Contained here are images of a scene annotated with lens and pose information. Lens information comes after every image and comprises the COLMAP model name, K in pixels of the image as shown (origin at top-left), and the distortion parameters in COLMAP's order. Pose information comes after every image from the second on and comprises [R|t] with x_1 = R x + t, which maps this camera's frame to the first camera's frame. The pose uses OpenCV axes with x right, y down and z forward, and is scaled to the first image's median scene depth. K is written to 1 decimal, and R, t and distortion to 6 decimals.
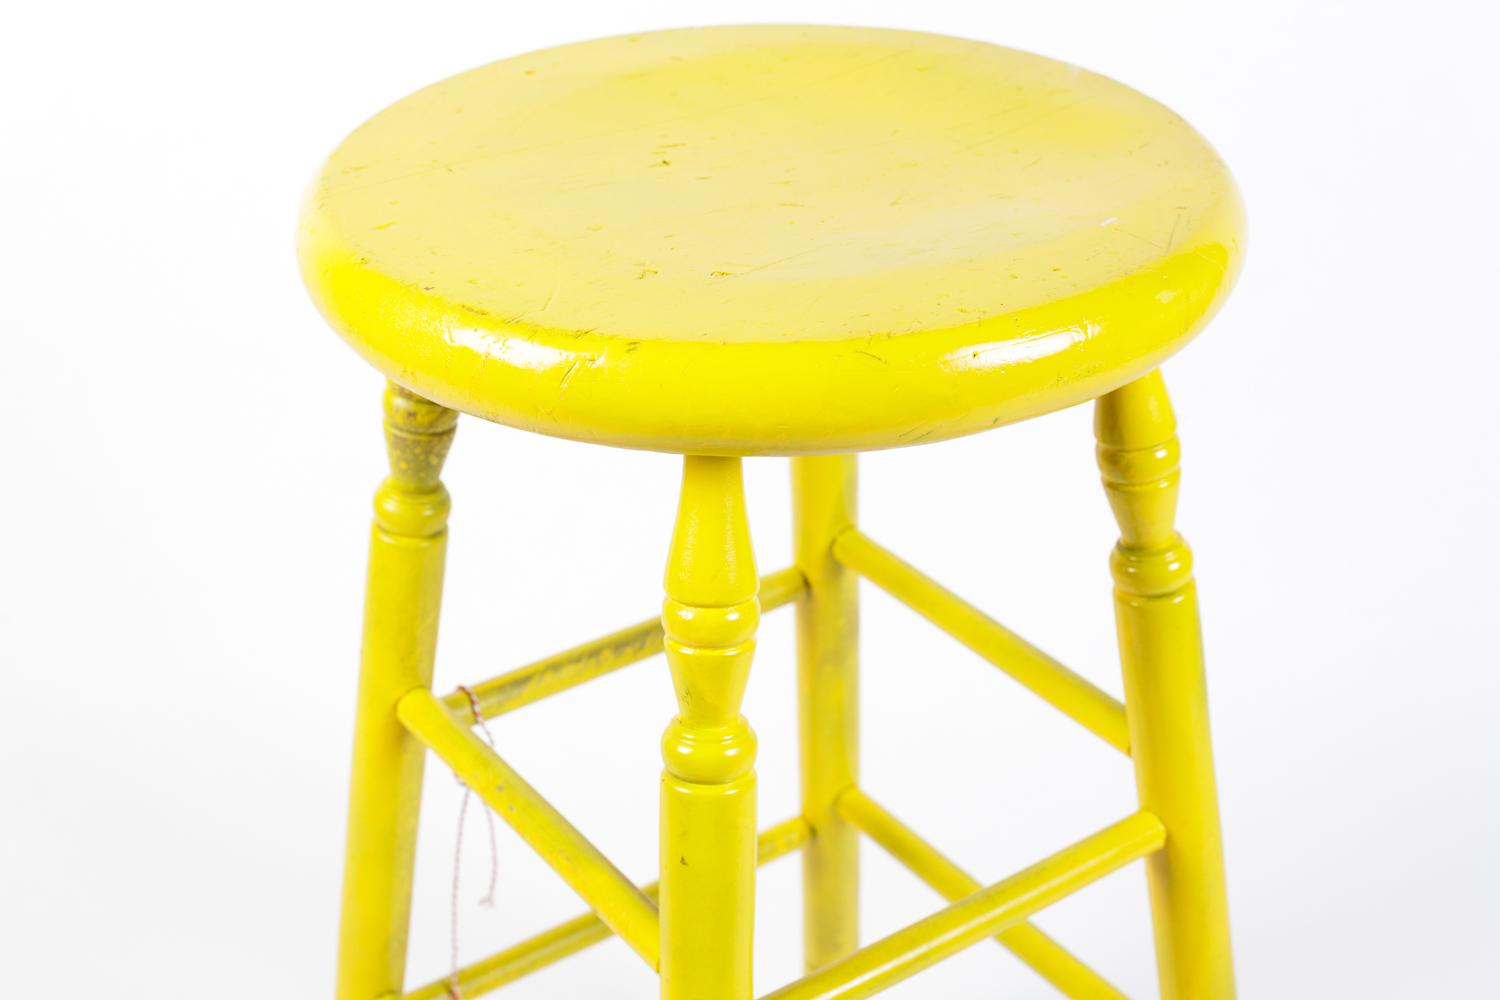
lens RADIAL K [[2288.9, 0, 744.3], [0, 2288.9, 488.9], [0, 0, 1]] dist [-0.165527, 0.000000]
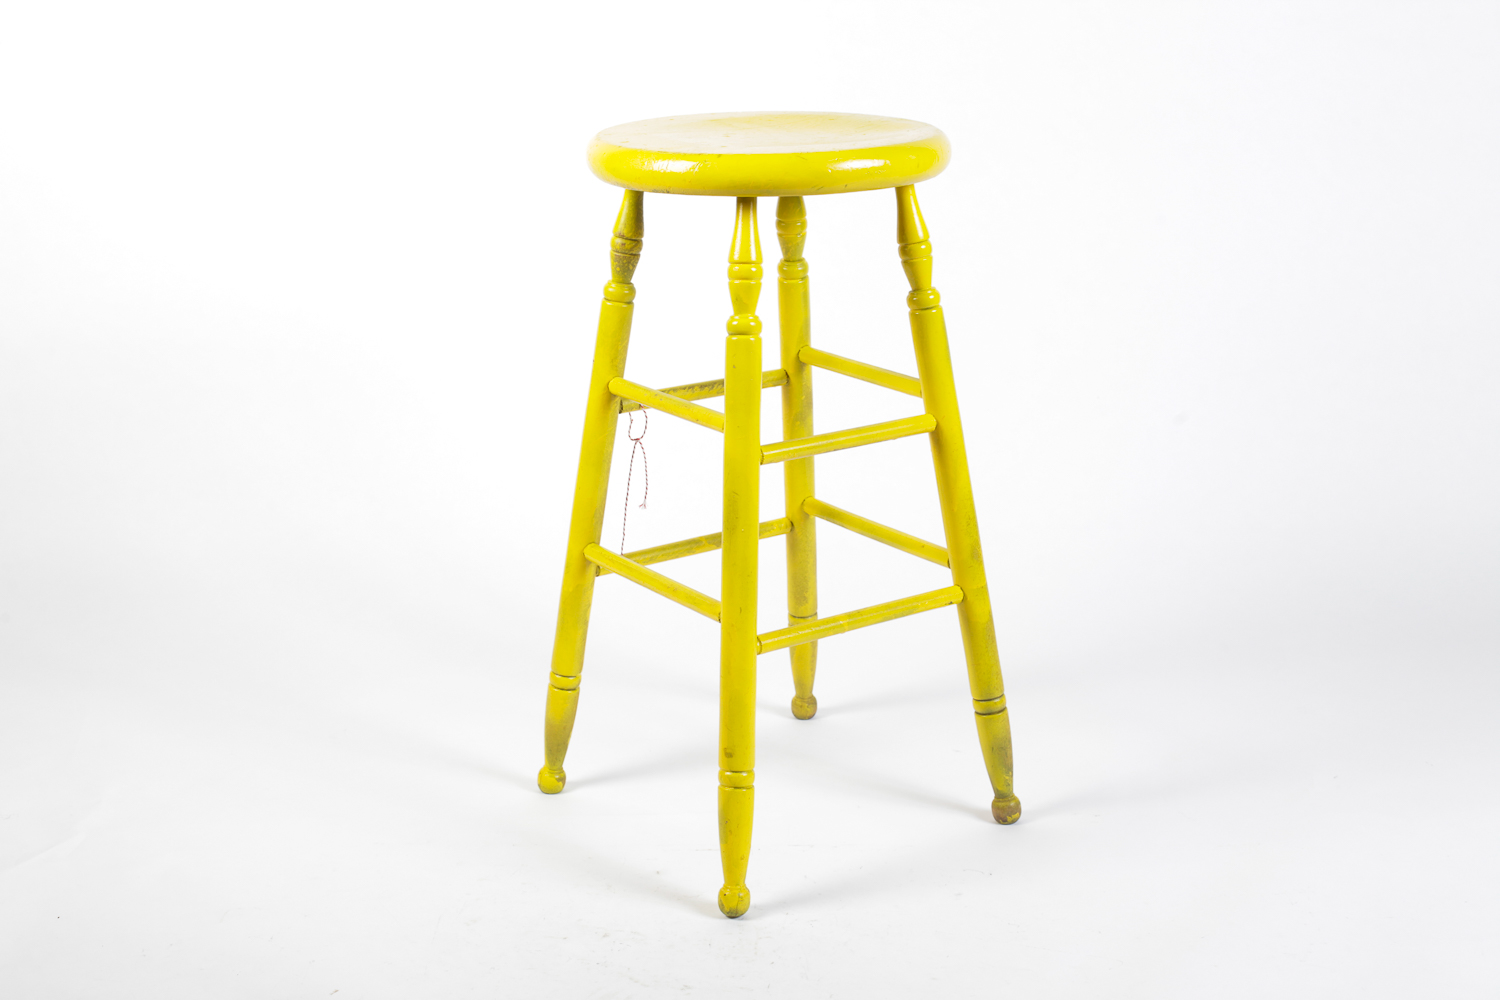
lens RADIAL K [[2288.9, 0, 753.7], [0, 2288.9, 499.0], [0, 0, 1]] dist [-0.165527, 0.000000]
pose [[0.999975, 0.003990, -0.005880, 0.010174], [-0.005202, 0.974758, -0.223205, 0.760335], [0.004841, 0.223230, 0.974754, -1.299274]]
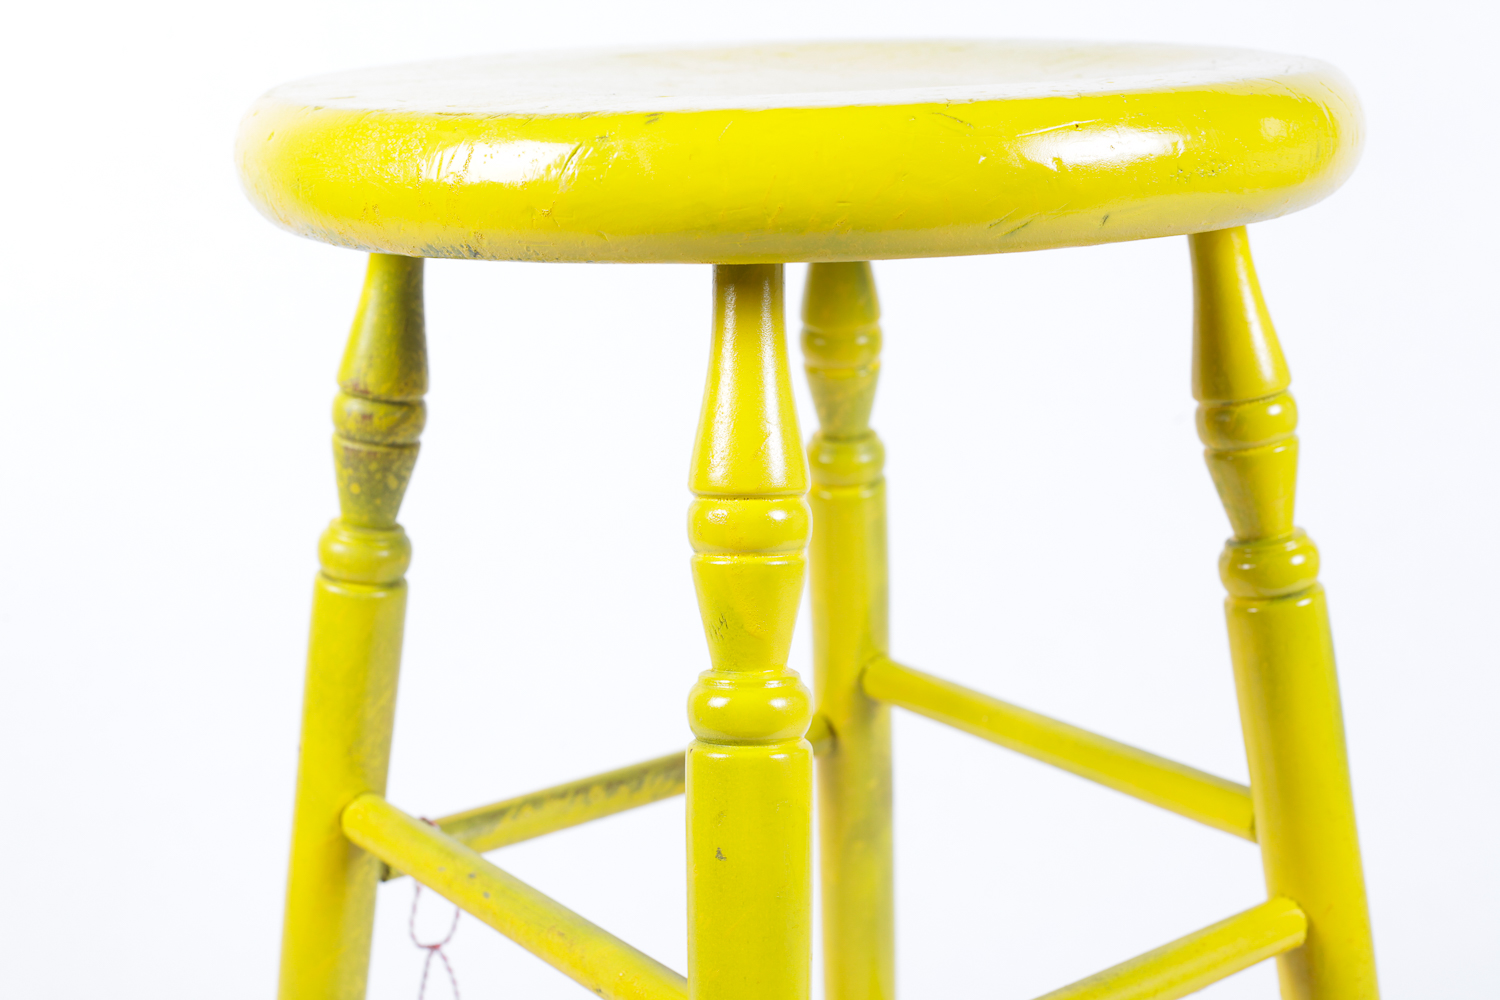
lens RADIAL K [[2288.9, 0, 751.6], [0, 2288.9, 508.6], [0, 0, 1]] dist [-0.165527, 0.000000]
pose [[0.999321, -0.019479, 0.031270, -0.031709], [0.026784, 0.966931, -0.253629, 0.206470], [-0.025296, 0.254295, 0.966796, 0.198546]]
